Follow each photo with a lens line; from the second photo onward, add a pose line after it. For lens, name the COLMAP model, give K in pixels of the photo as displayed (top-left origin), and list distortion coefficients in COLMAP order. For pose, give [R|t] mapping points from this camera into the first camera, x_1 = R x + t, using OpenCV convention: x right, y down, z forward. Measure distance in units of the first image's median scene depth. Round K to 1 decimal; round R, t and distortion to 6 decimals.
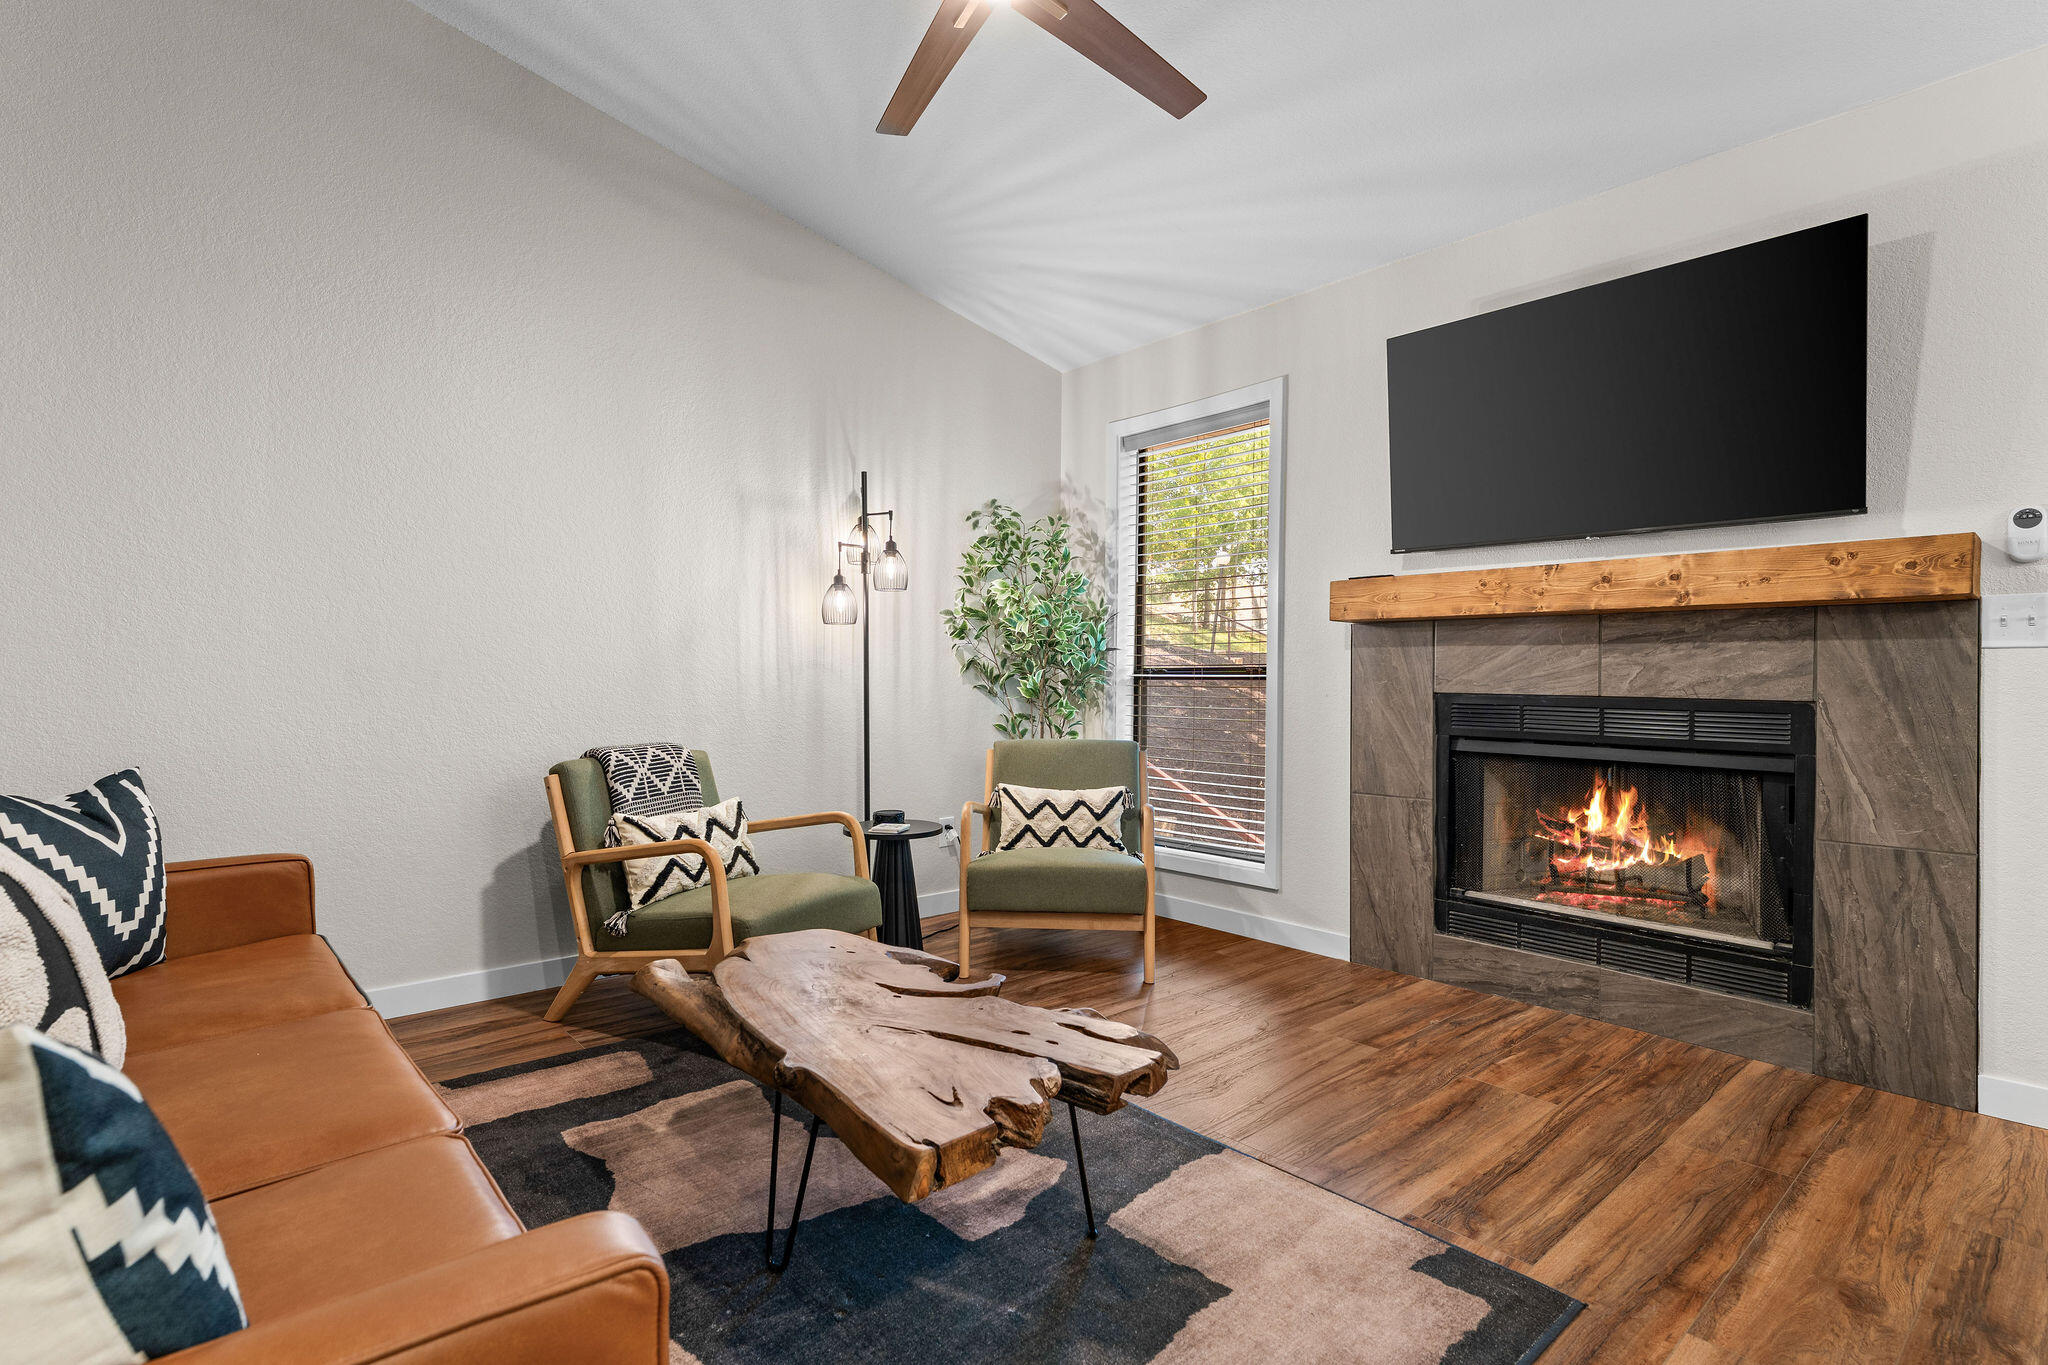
lens RADIAL K [[993.0, 0, 1007.3], [0, 993.0, 687.1], [0, 0, 1]] dist [0.002749, -0.000903]
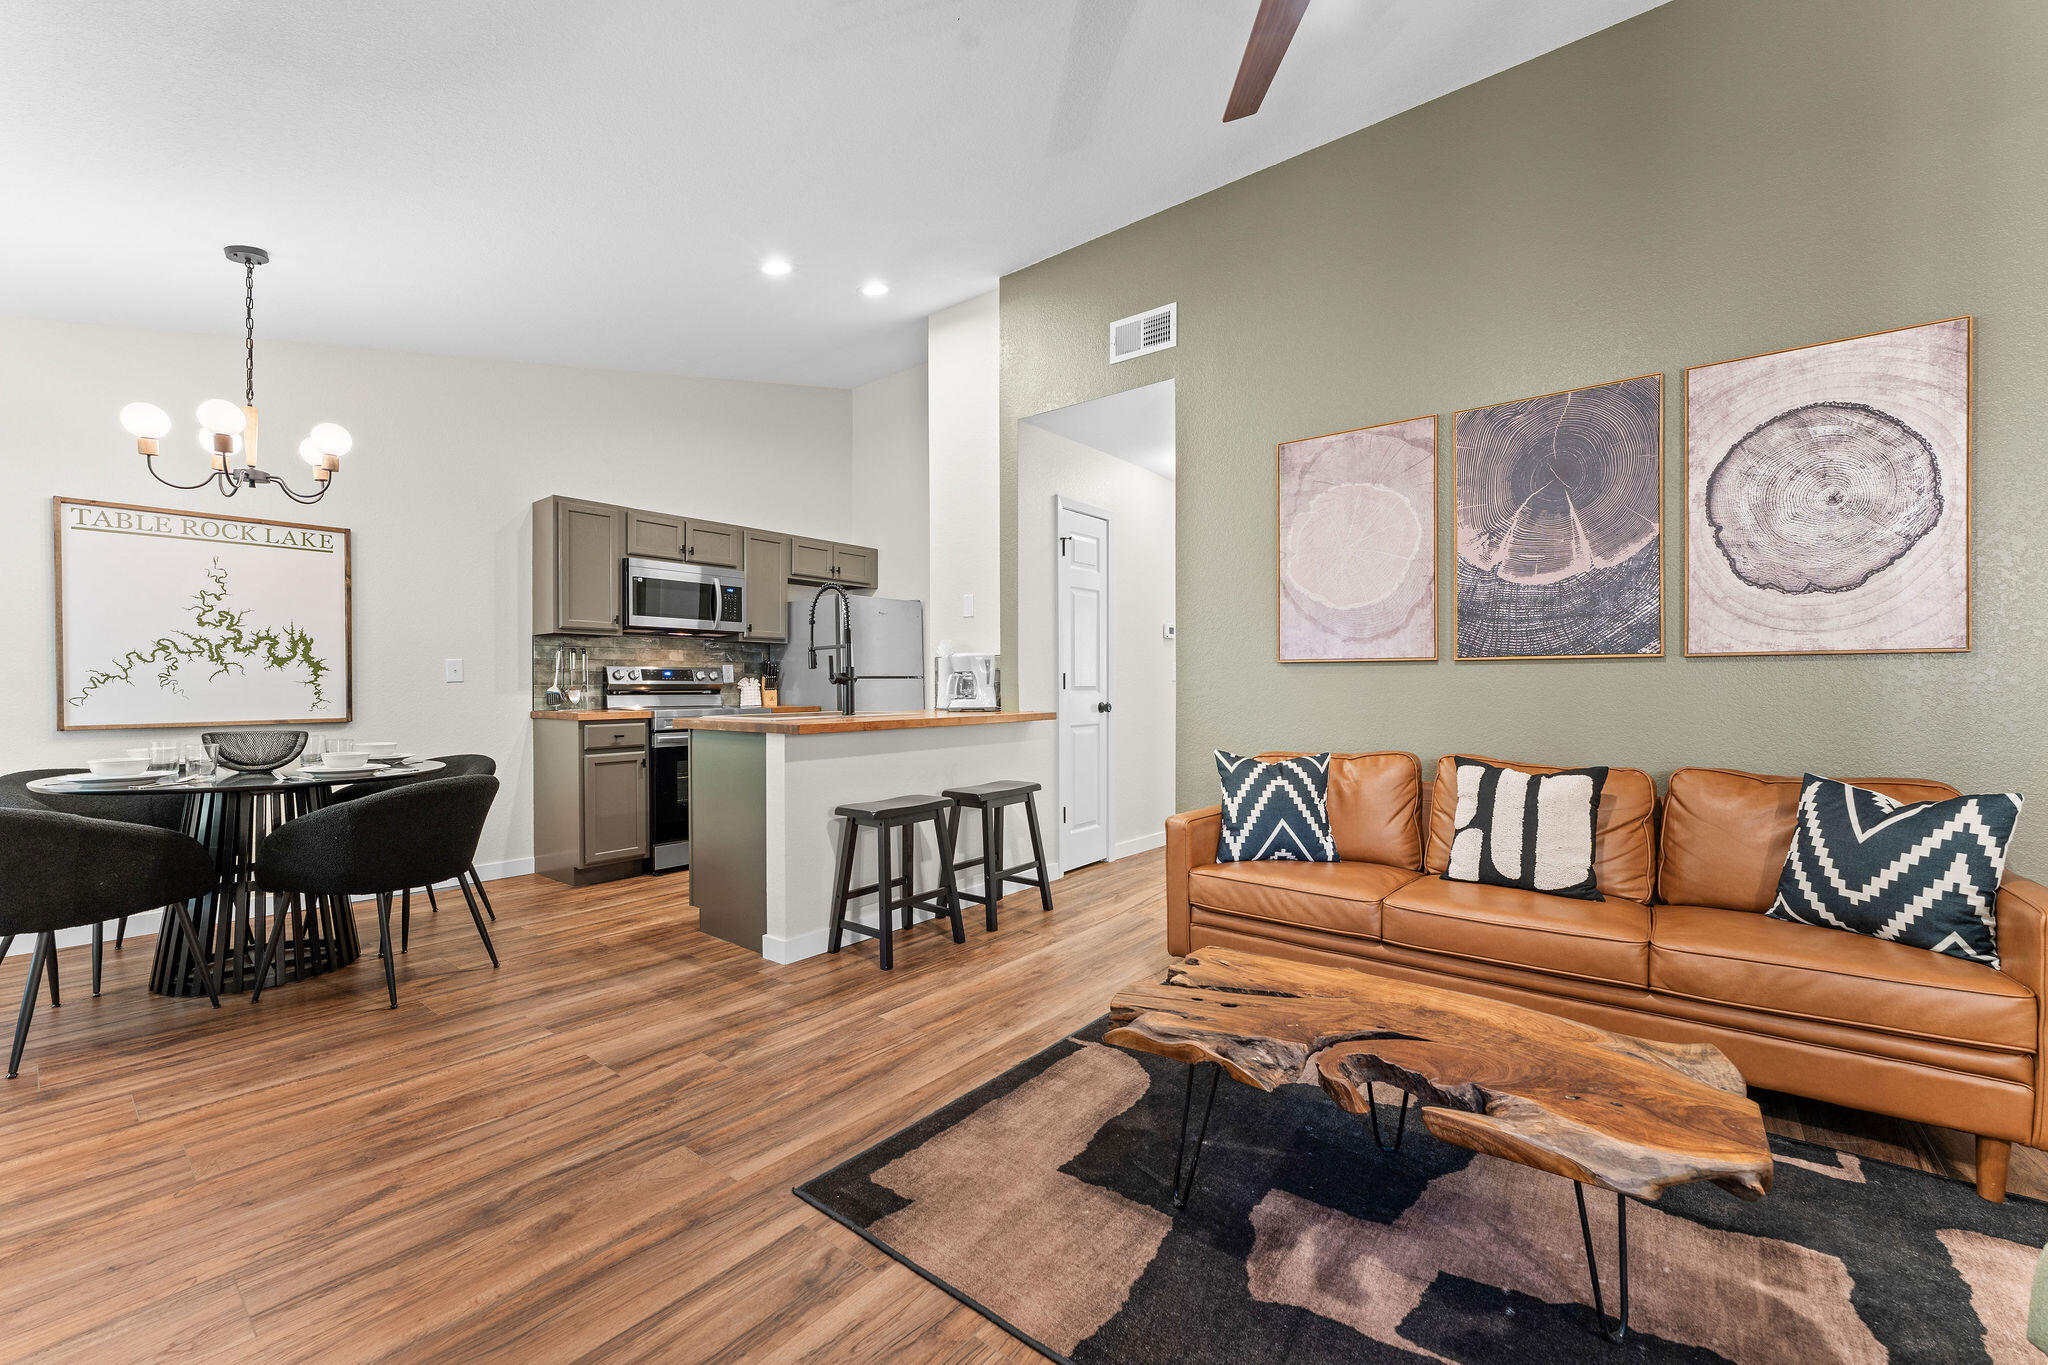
lens RADIAL K [[815.4, 0, 1011.6], [0, 815.4, 691.3], [0, 0, 1]] dist [-0.007714, 0.001480]
pose [[-0.984018, -0.002487, -0.178051, 0.272713], [-0.004913, 0.999901, 0.013187, -0.027881], [0.178001, 0.013851, -0.983933, 1.161141]]
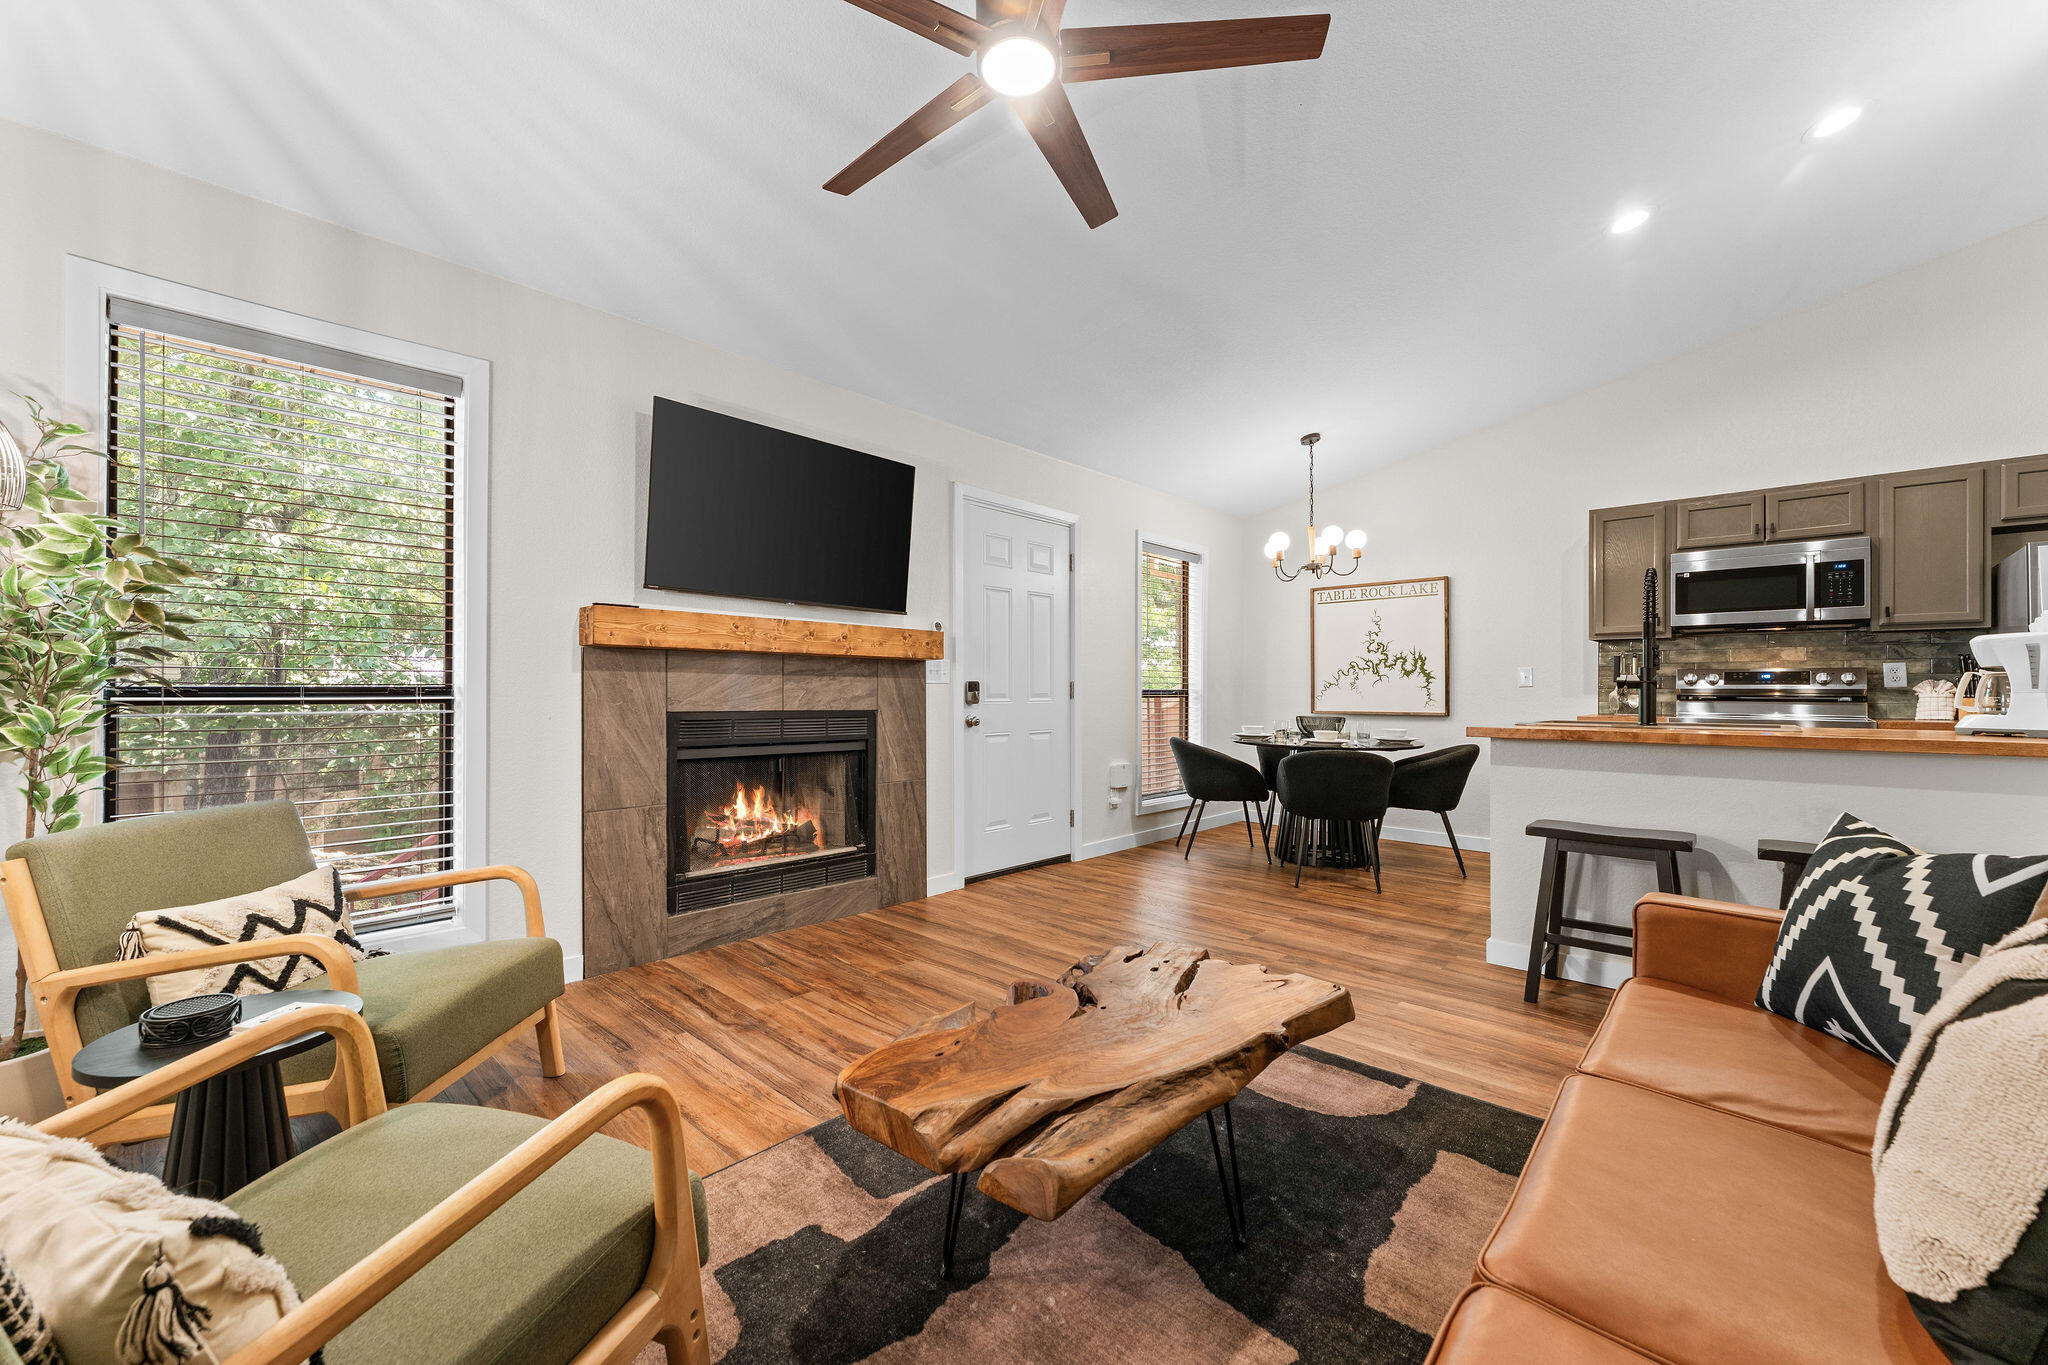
lens RADIAL K [[815.4, 0, 1034.5], [0, 815.4, 691.0], [0, 0, 1]] dist [-0.007714, 0.001480]
pose [[-0.120041, -0.007152, 0.992743, -0.653693], [0.003511, 0.999965, 0.007629, -0.028212], [-0.992763, 0.004402, -0.120012, 0.784007]]
